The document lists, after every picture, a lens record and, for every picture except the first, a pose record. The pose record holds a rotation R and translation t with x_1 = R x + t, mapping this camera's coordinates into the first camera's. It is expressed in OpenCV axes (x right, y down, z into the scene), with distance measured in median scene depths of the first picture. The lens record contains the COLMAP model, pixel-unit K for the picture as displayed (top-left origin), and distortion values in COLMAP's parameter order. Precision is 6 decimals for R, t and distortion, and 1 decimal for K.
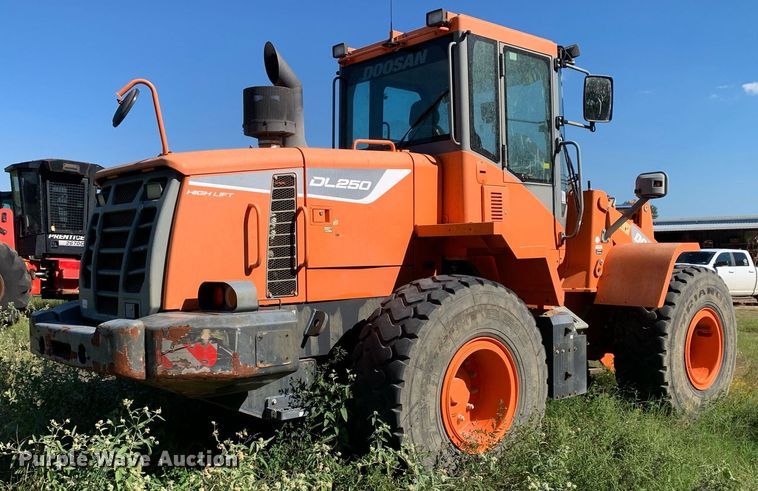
lens RADIAL K [[758.2, 0, 379.0], [0, 758.2, 245.5], [0, 0, 1]] dist [0.002163, -0.000678]
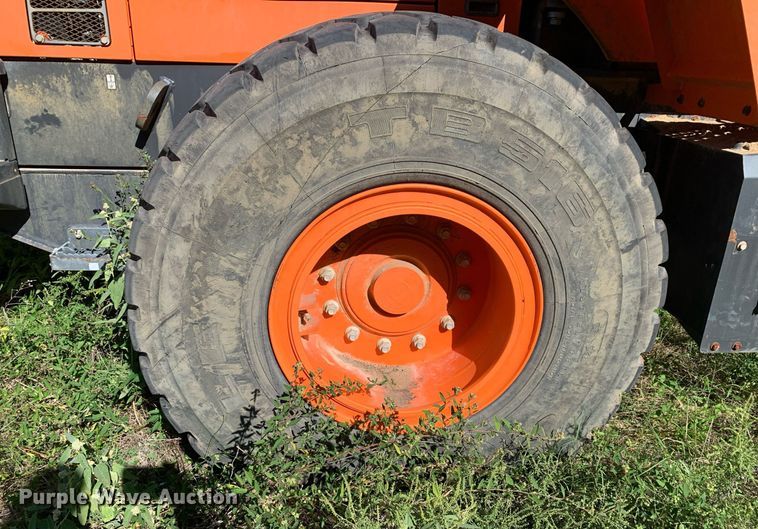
lens RADIAL K [[597.7, 0, 379.0], [0, 597.7, 264.5], [0, 0, 1]] dist [0.007722, 0.001788]
pose [[0.804630, 0.238231, -0.543890, 0.294998], [-0.037941, 0.934740, 0.353300, 0.054219], [0.592563, -0.263640, 0.761159, 0.753301]]
